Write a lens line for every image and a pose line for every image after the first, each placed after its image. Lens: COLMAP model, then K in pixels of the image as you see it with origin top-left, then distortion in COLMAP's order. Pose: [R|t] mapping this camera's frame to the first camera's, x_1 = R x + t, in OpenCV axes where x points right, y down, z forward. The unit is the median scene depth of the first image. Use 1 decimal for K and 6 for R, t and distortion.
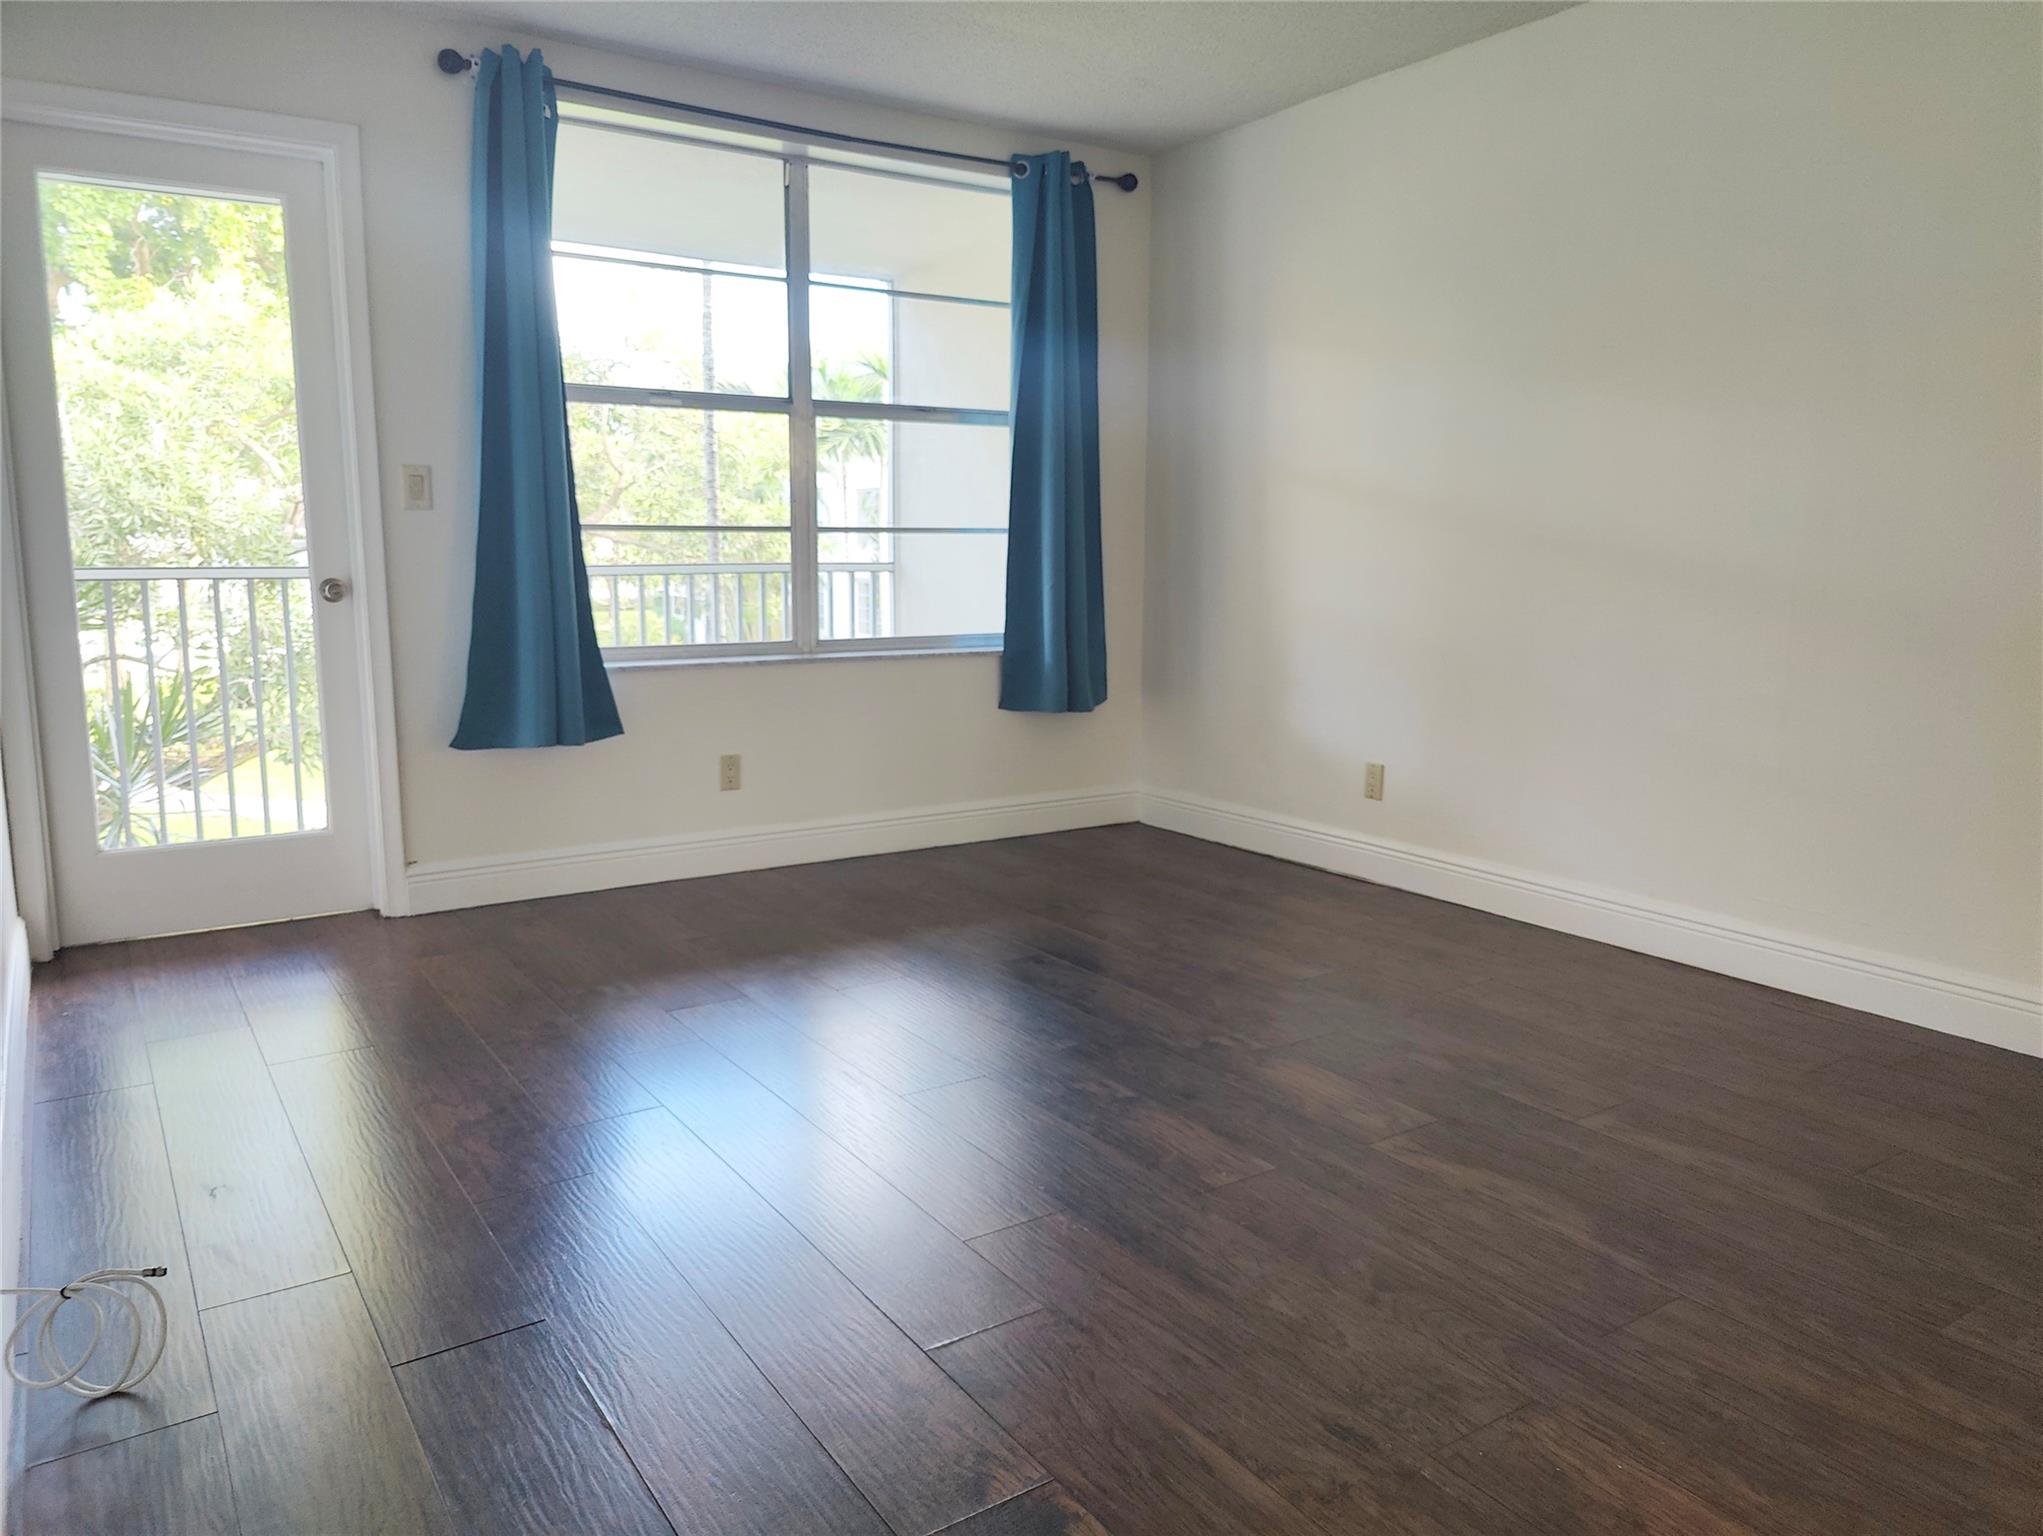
lens RADIAL K [[1413.3, 0, 1021.5], [0, 1413.3, 768.0], [0, 0, 1]] dist [0.044551, -0.041545]
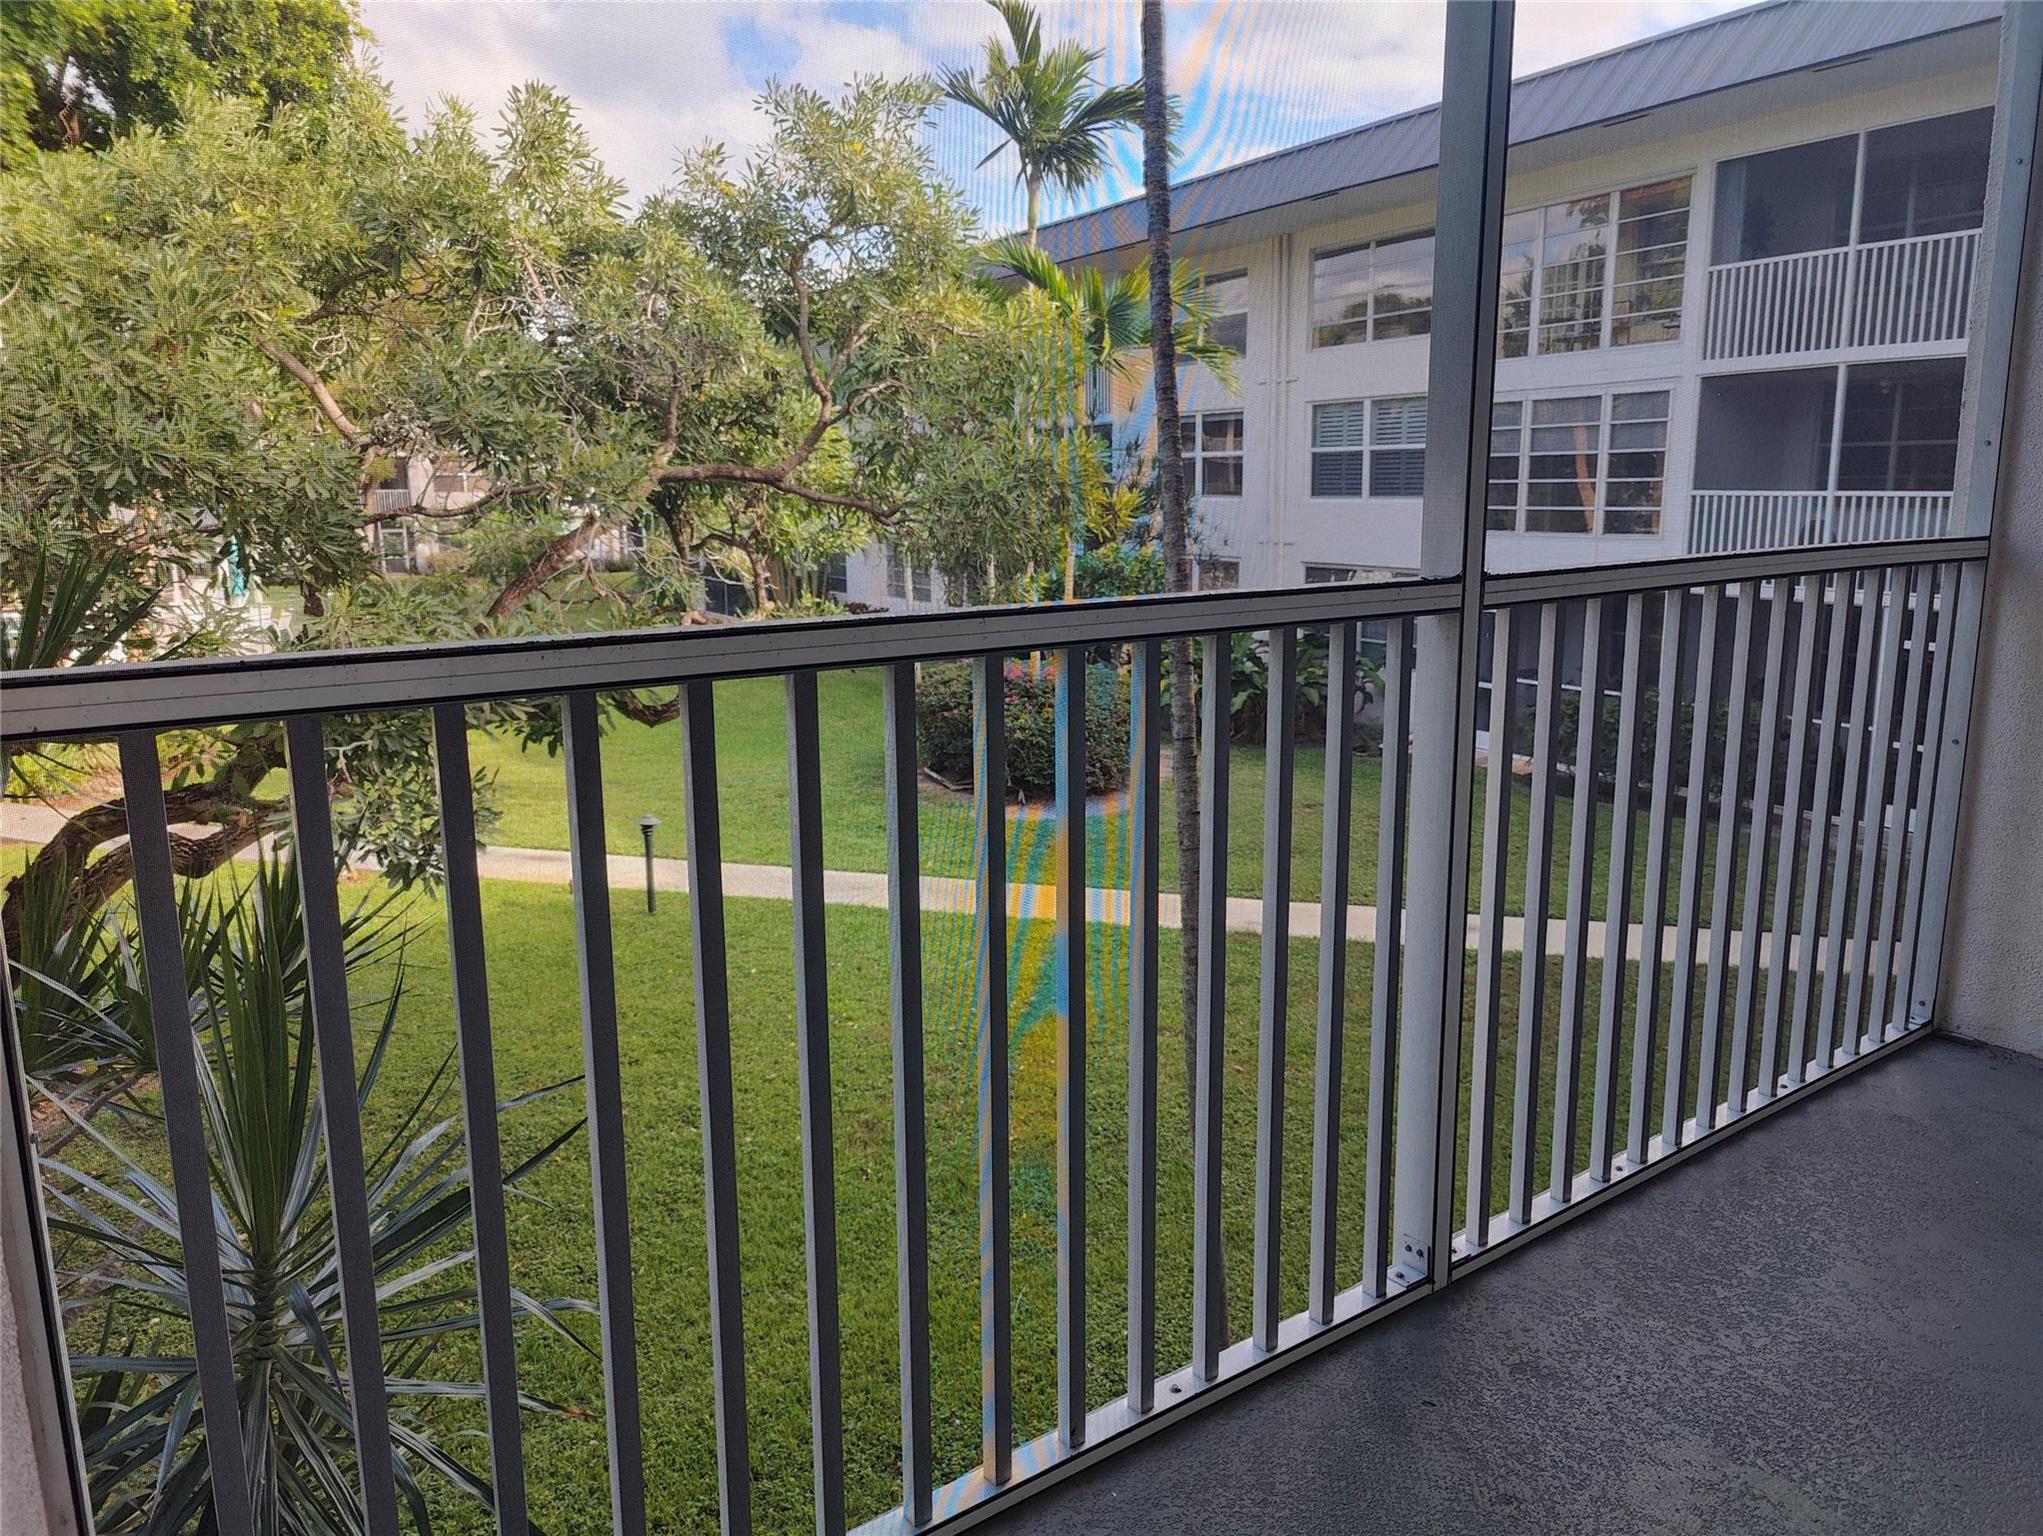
lens RADIAL K [[1413.3, 0, 1021.5], [0, 1413.3, 768.0], [0, 0, 1]] dist [0.044551, -0.041545]
pose [[0.998833, -0.024485, 0.041621, -0.277834], [0.023232, 0.999270, 0.030325, -0.062724], [-0.042333, -0.029322, 0.998673, 0.392705]]
